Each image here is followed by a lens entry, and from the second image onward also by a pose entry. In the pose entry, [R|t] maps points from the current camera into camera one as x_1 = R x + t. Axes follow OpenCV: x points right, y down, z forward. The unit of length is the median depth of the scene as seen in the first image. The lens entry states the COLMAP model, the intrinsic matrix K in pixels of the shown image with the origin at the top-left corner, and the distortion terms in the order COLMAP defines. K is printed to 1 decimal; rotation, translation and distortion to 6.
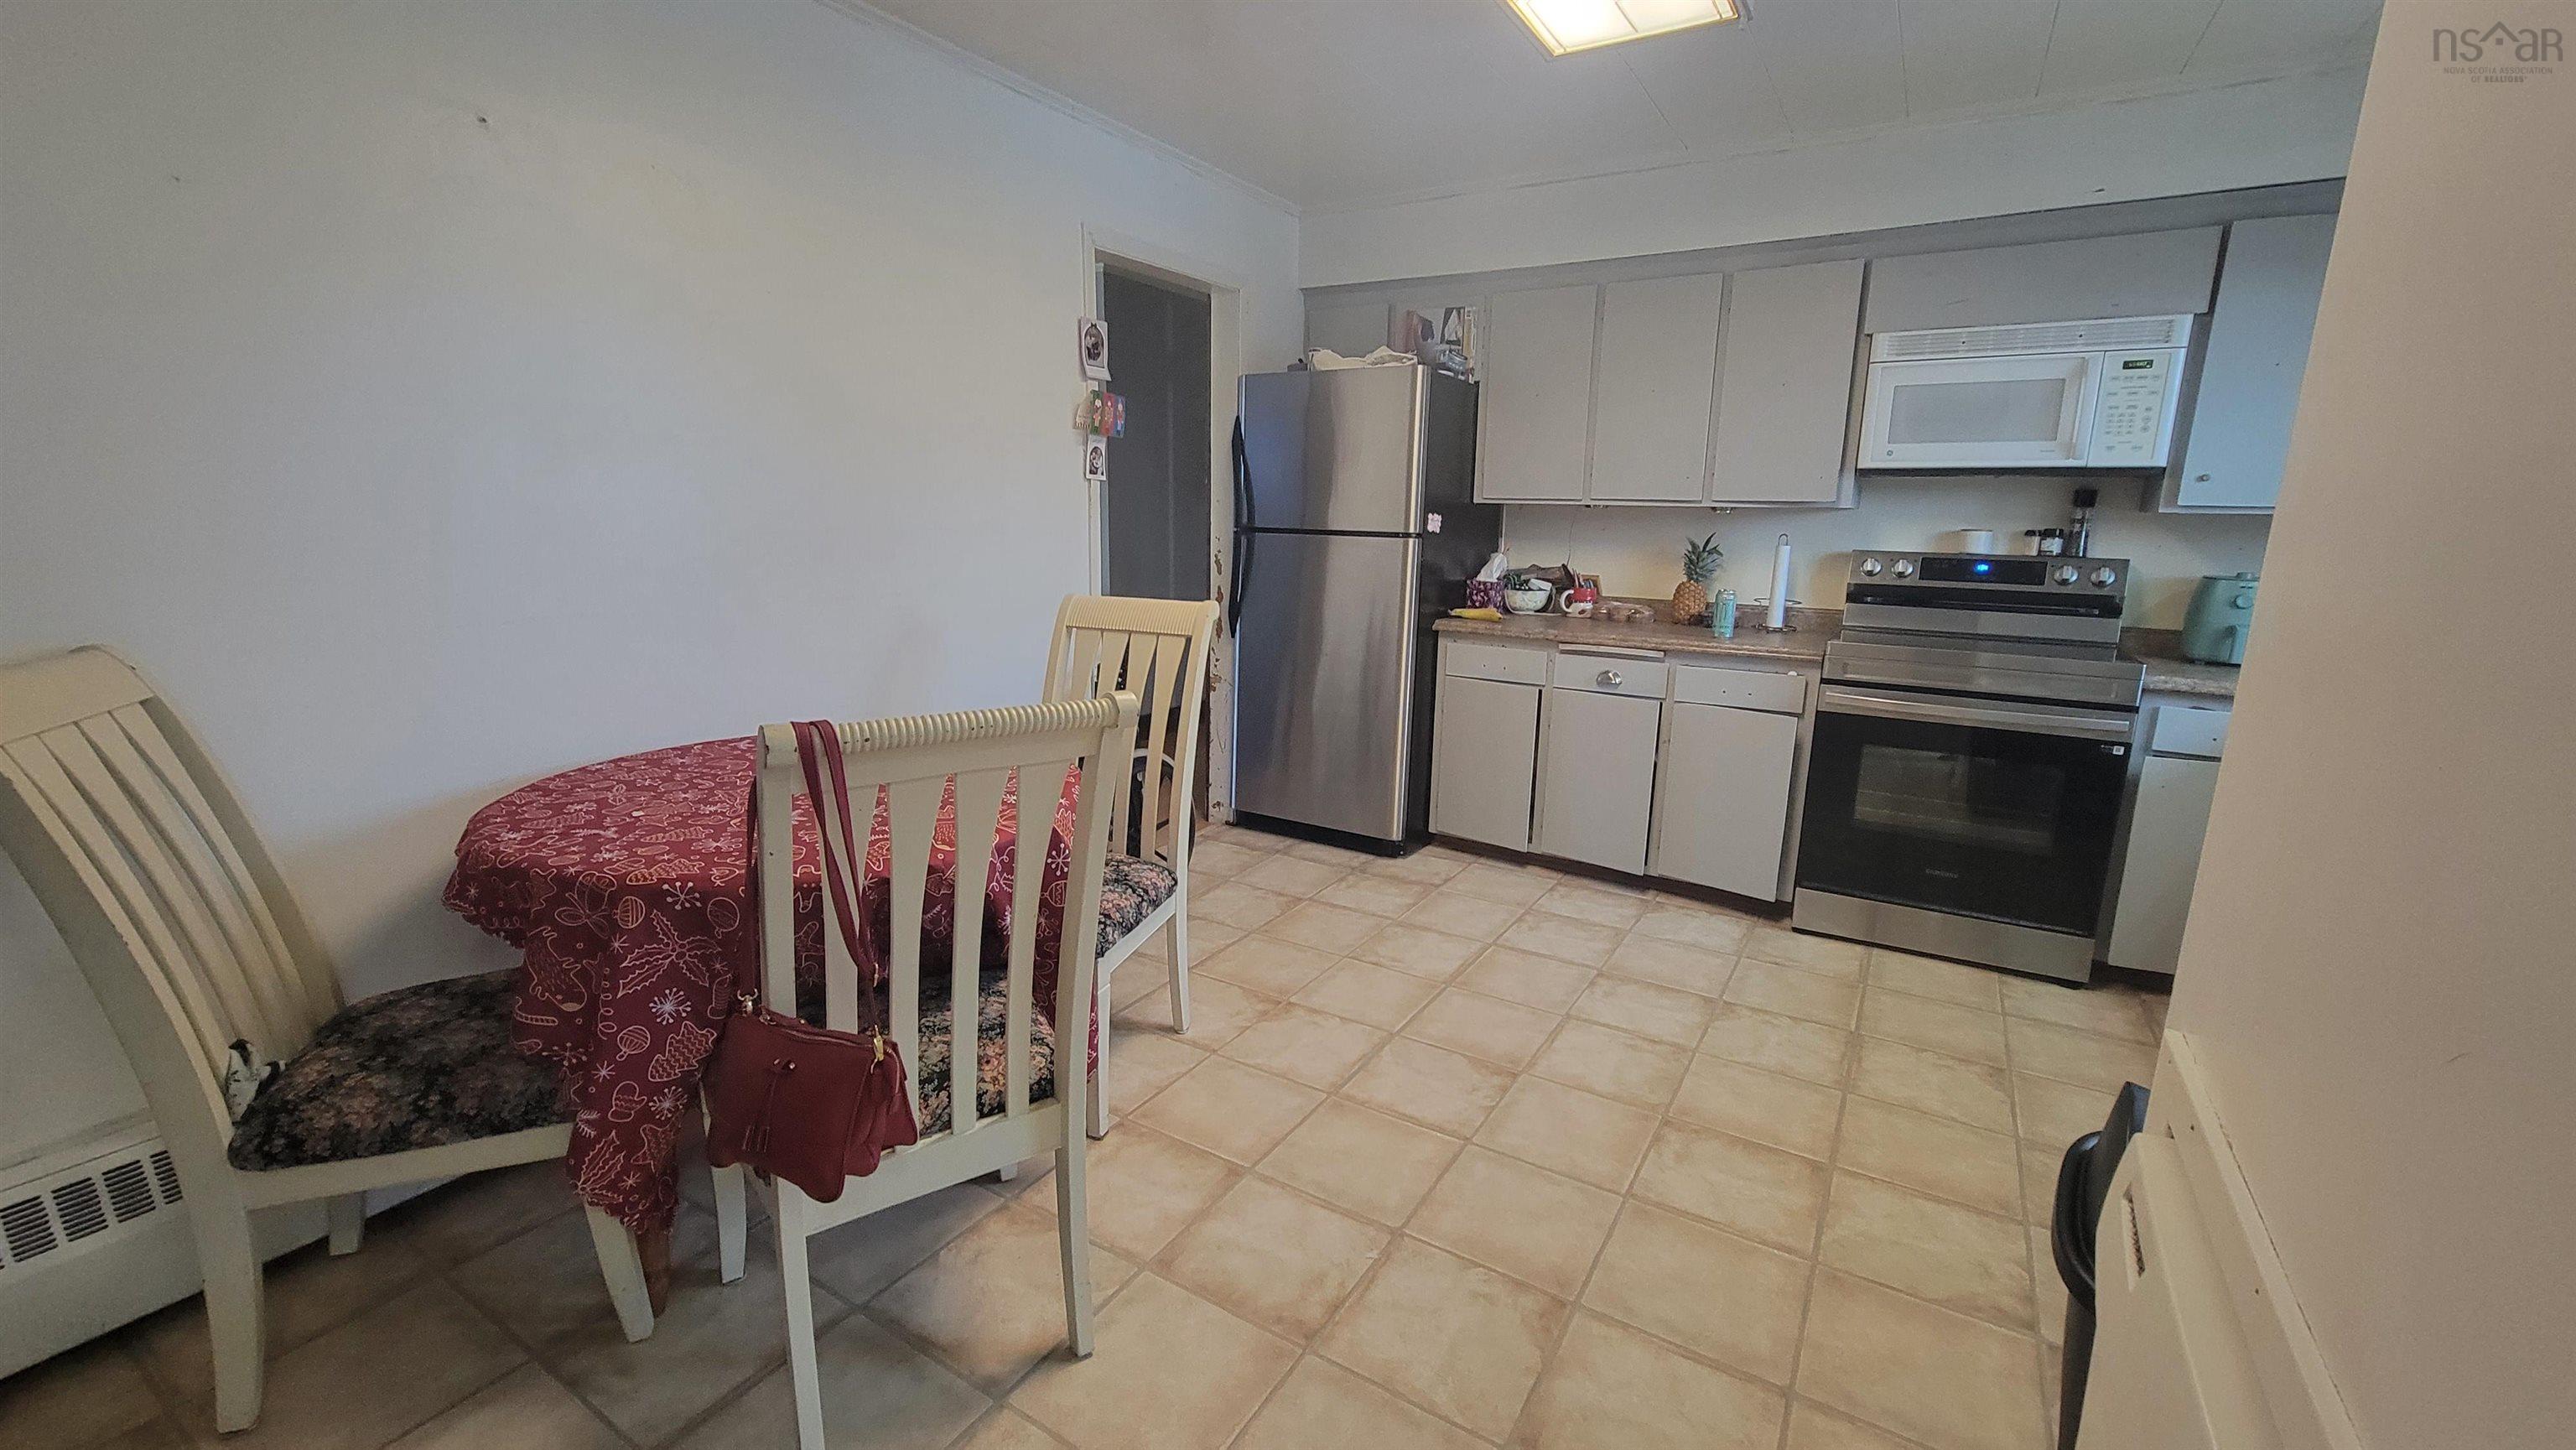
lens RADIAL K [[1045.5, 0, 1286.5], [0, 1045.5, 728.3], [0, 0, 1]] dist [-0.001267, -0.000003]
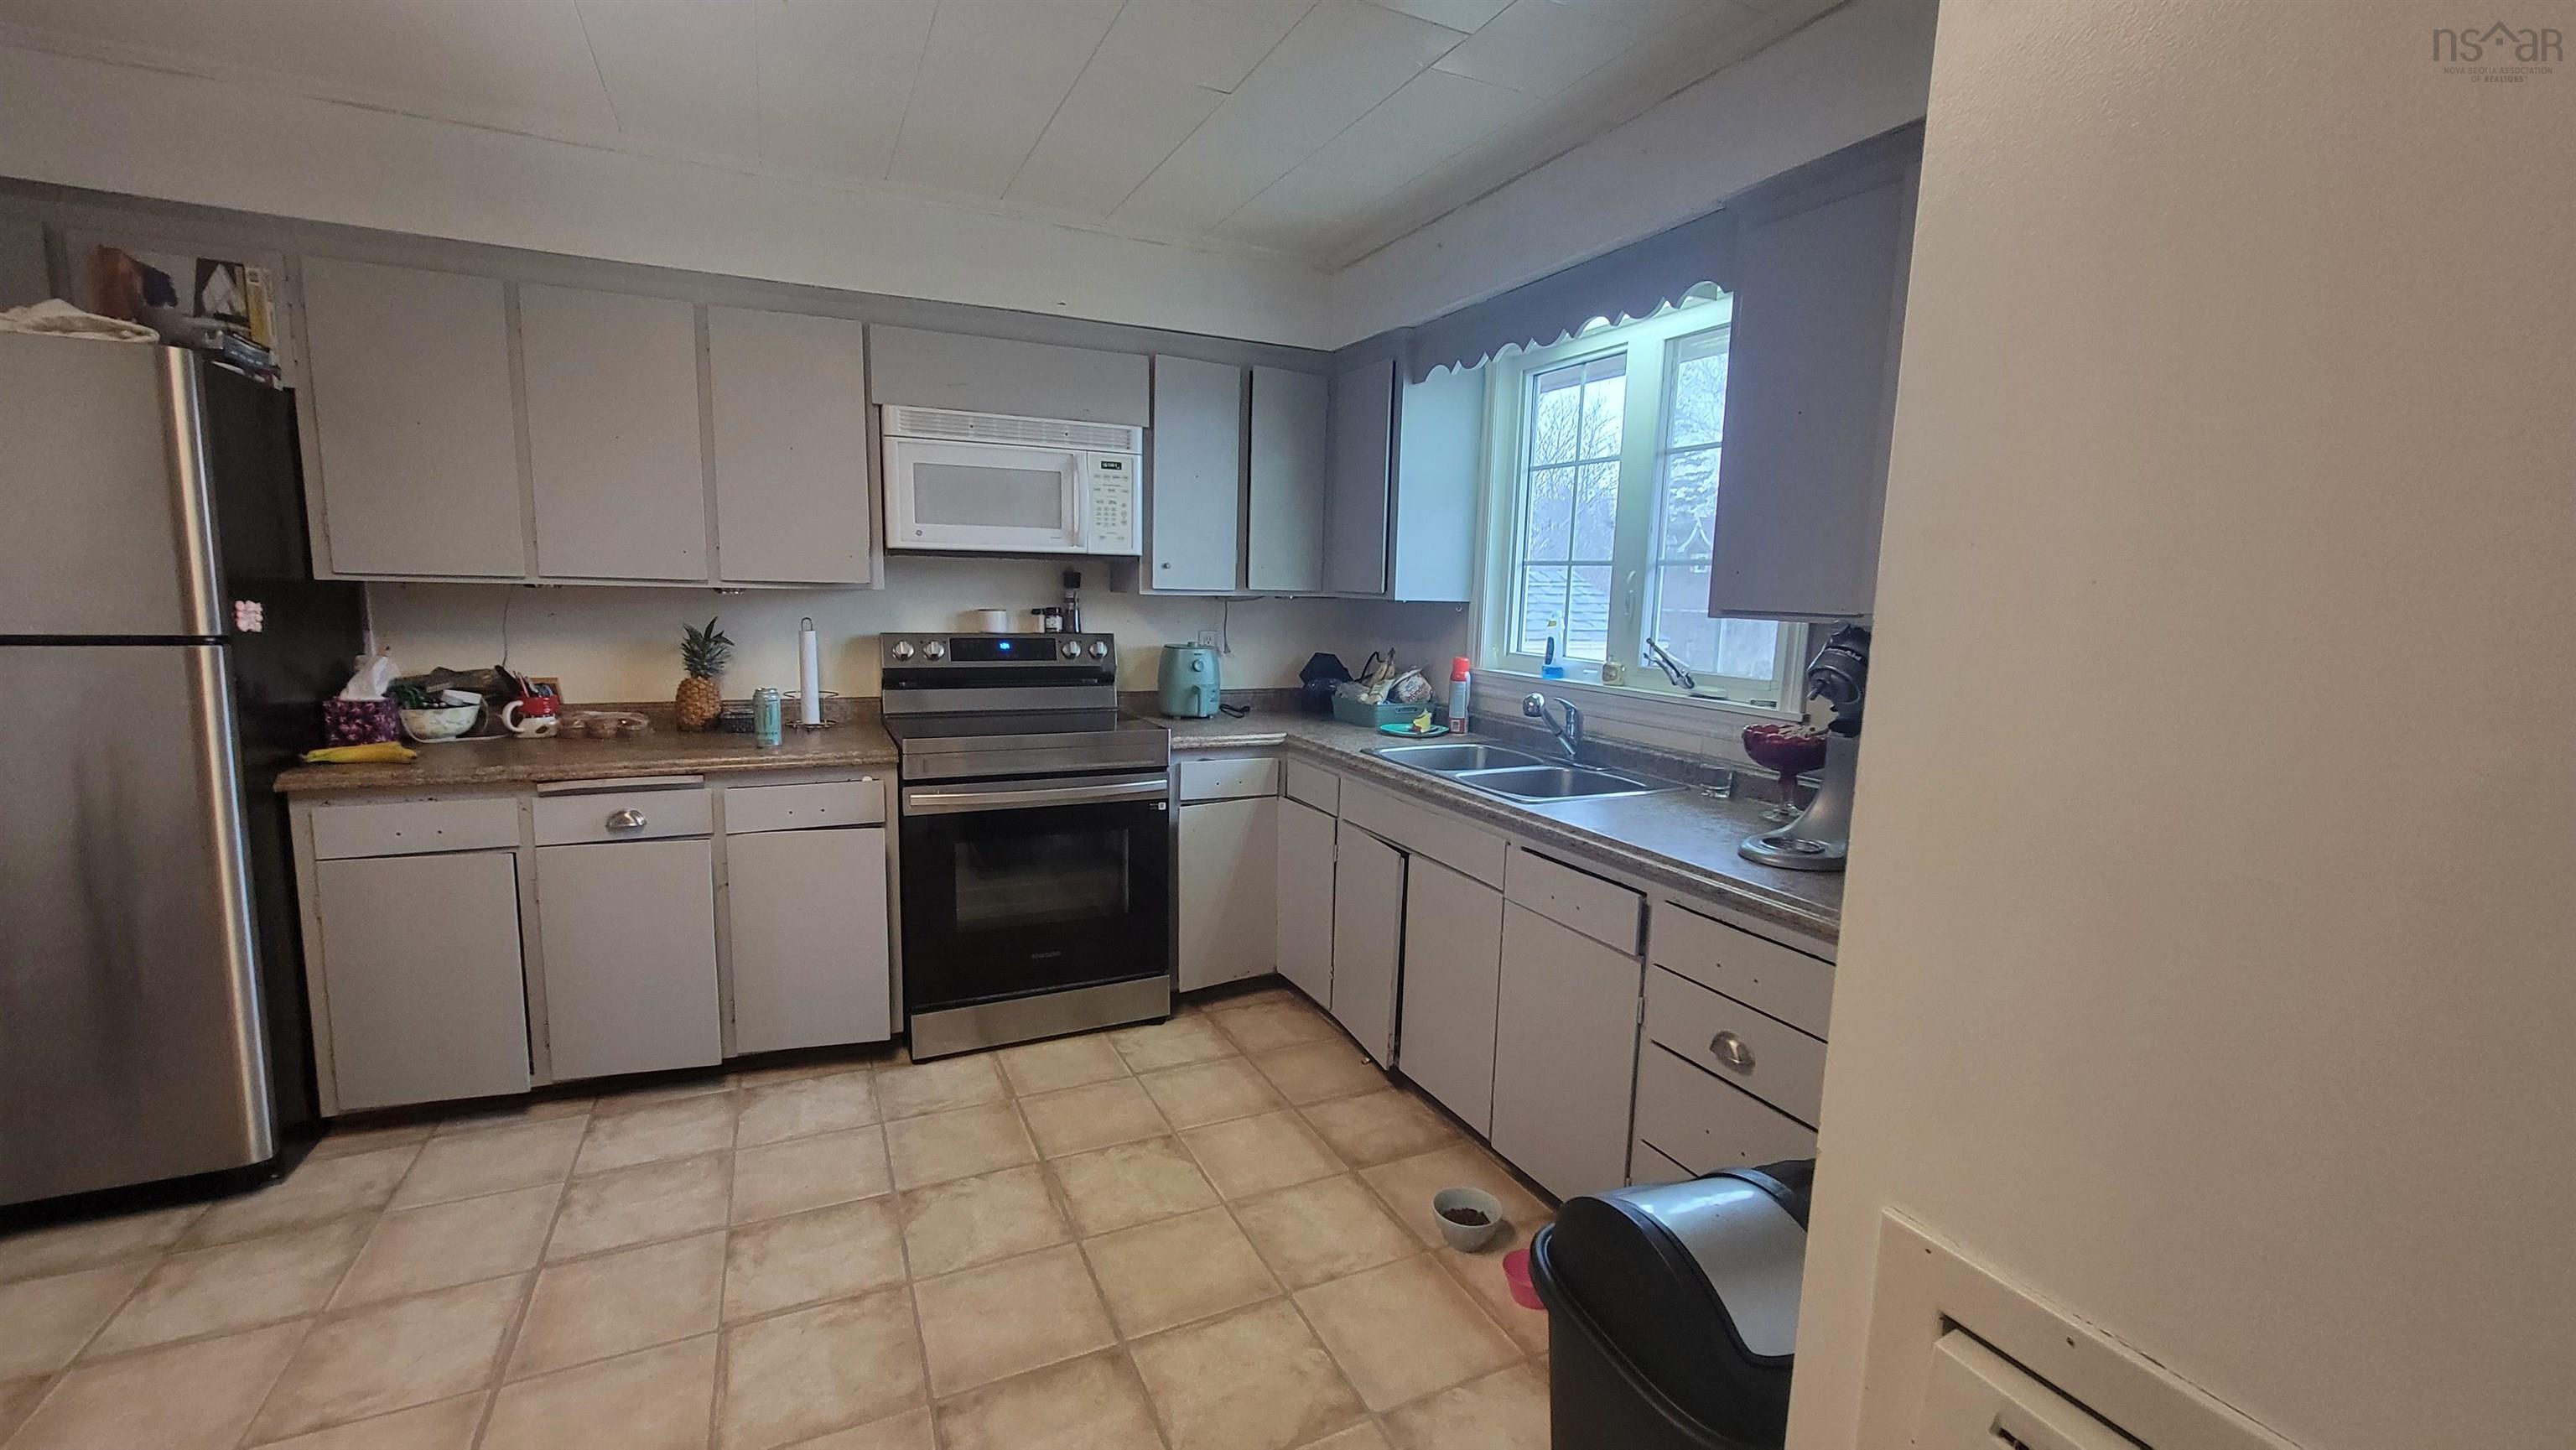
lens RADIAL K [[1045.5, 0, 1286.5], [0, 1045.5, 728.3], [0, 0, 1]] dist [-0.001267, -0.000003]
pose [[0.536183, -0.120552, 0.835449, -0.051127], [0.161583, 0.986104, 0.038588, -0.068080], [-0.828492, 0.114304, 0.548211, 0.214897]]
